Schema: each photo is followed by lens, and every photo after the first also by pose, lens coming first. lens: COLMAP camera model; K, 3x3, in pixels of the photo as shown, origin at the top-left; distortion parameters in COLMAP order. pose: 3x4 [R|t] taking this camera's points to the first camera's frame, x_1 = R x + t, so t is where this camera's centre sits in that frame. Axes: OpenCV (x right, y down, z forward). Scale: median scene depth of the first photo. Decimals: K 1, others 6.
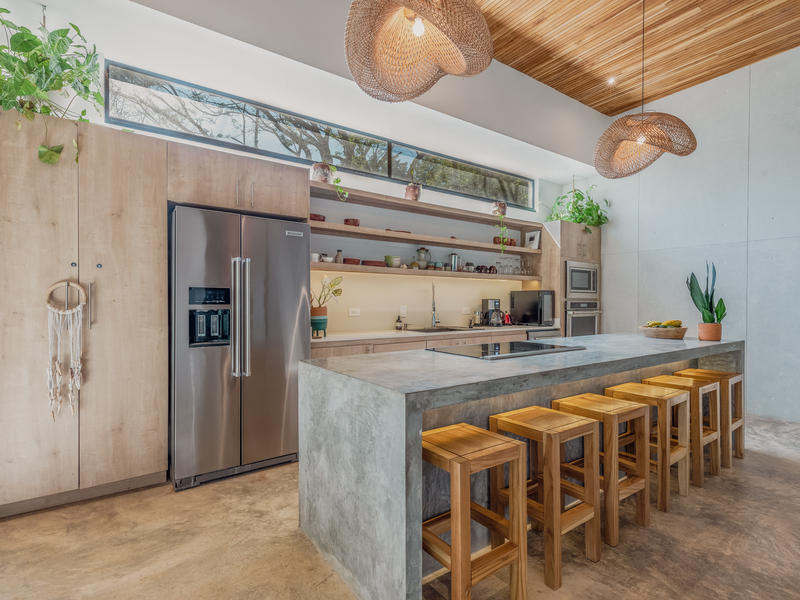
lens RADIAL K [[407.1, 0, 401.0], [0, 407.1, 302.0], [0, 0, 1]] dist [0.012860, 0.000746]
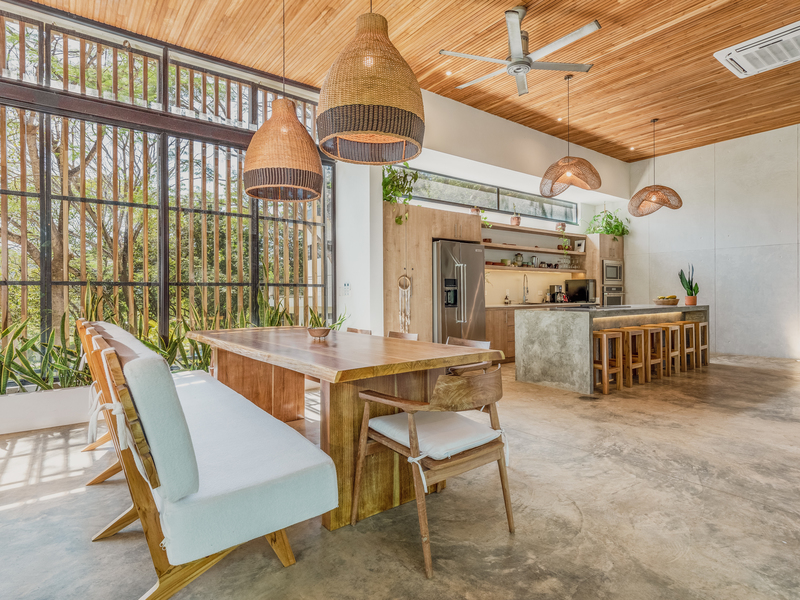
lens RADIAL K [[430.1, 0, 395.3], [0, 430.1, 293.0], [0, 0, 1]] dist [-0.003647, -0.001212]
pose [[0.999846, -0.006628, 0.016272, -0.462617], [0.006637, 0.999978, -0.000498, 0.021243], [-0.016268, 0.000606, 0.999867, -0.689587]]
